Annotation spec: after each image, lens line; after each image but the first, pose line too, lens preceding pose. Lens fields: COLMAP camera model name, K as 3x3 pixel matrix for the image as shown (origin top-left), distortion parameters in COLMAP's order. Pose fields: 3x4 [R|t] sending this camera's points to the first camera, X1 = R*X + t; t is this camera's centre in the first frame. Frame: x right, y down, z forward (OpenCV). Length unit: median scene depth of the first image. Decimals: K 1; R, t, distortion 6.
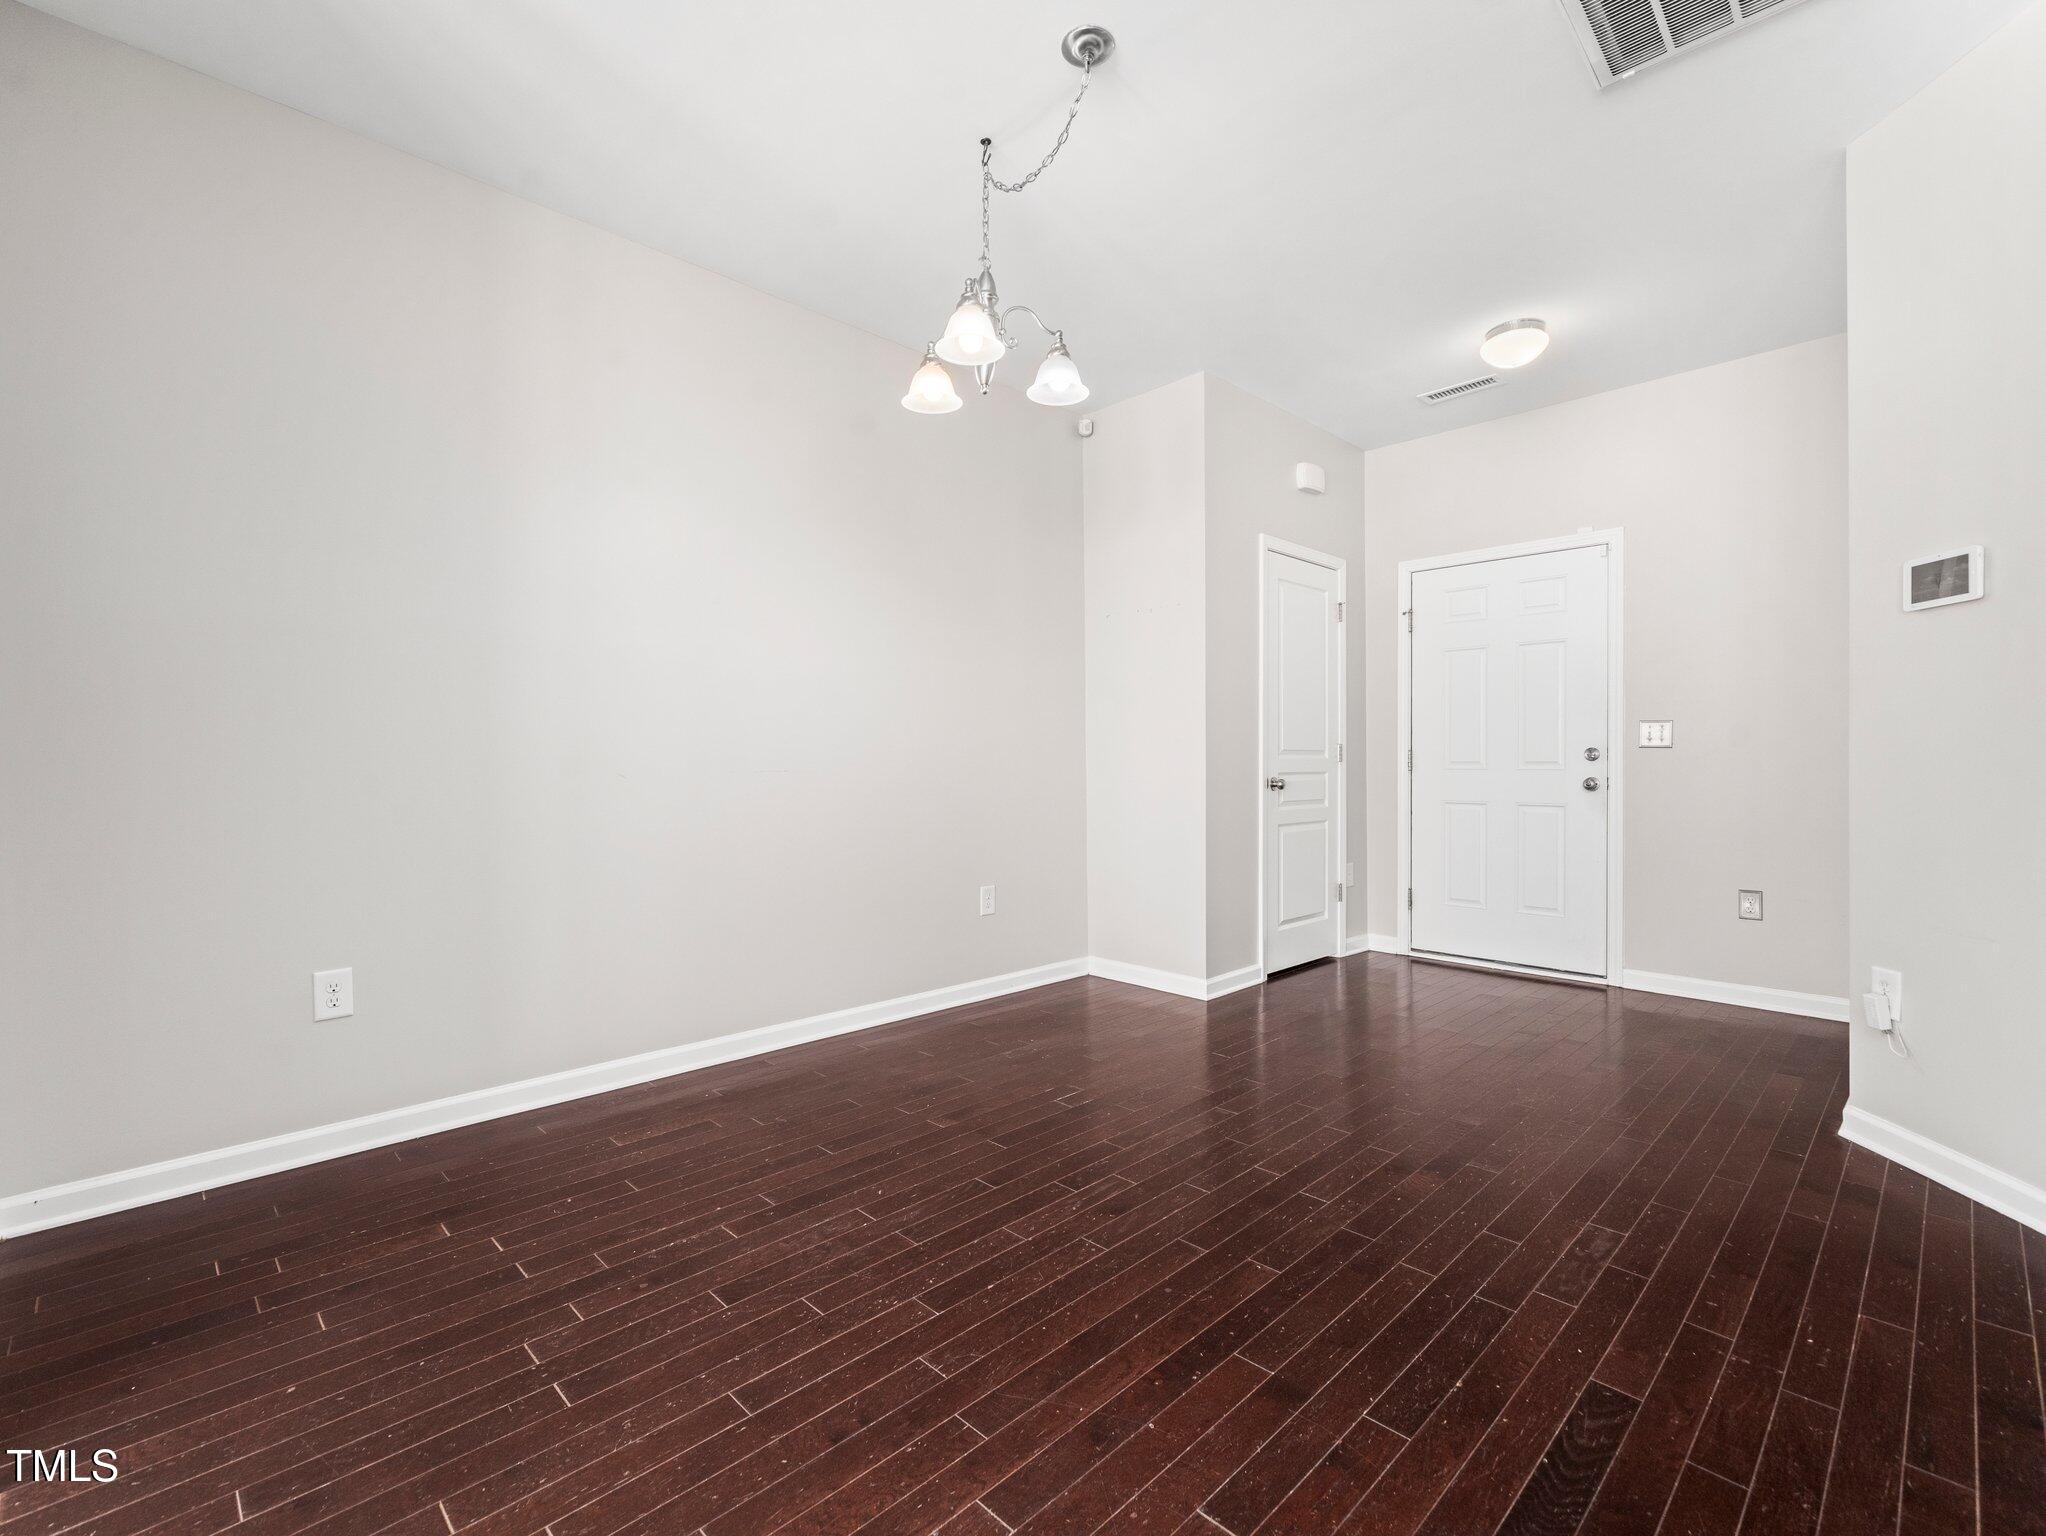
lens RADIAL K [[935.2, 0, 1023.8], [0, 935.2, 783.8], [0, 0, 1]] dist [-0.005598, -0.000100]
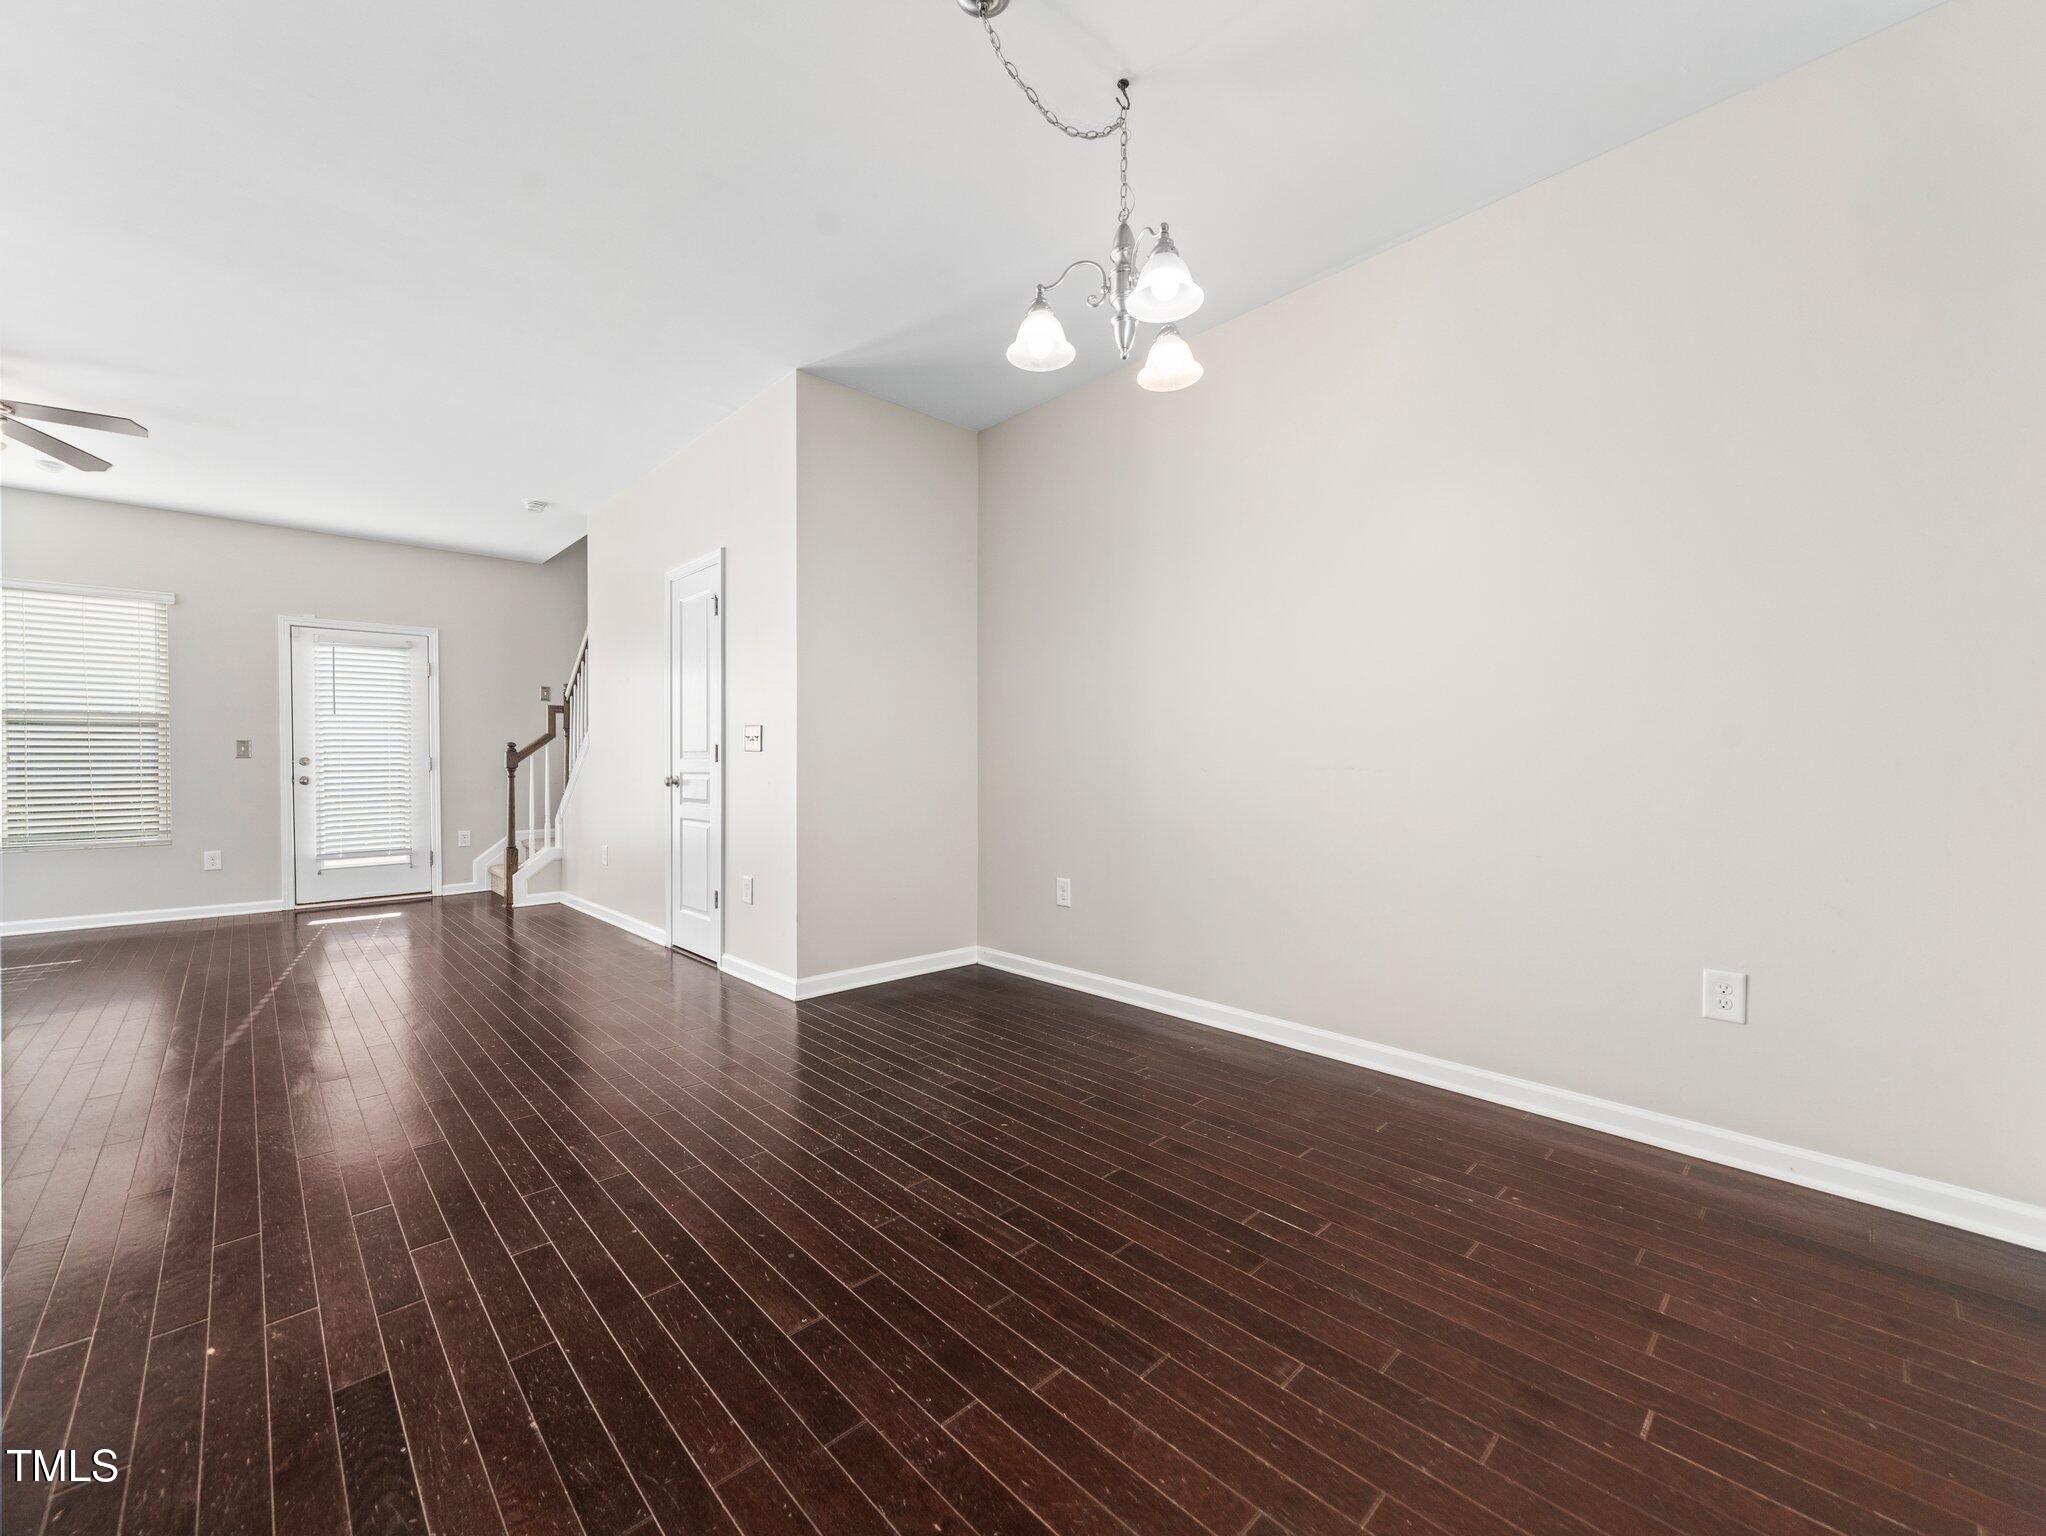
lens RADIAL K [[828.7, 0, 1014.7], [0, 828.7, 768.9], [0, 0, 1]] dist [-0.001065, -0.000120]
pose [[-0.028305, 0.011719, -0.999531, 0.843565], [-0.019951, 0.999725, 0.012287, -0.023647], [0.999400, 0.020289, -0.028063, 0.985531]]
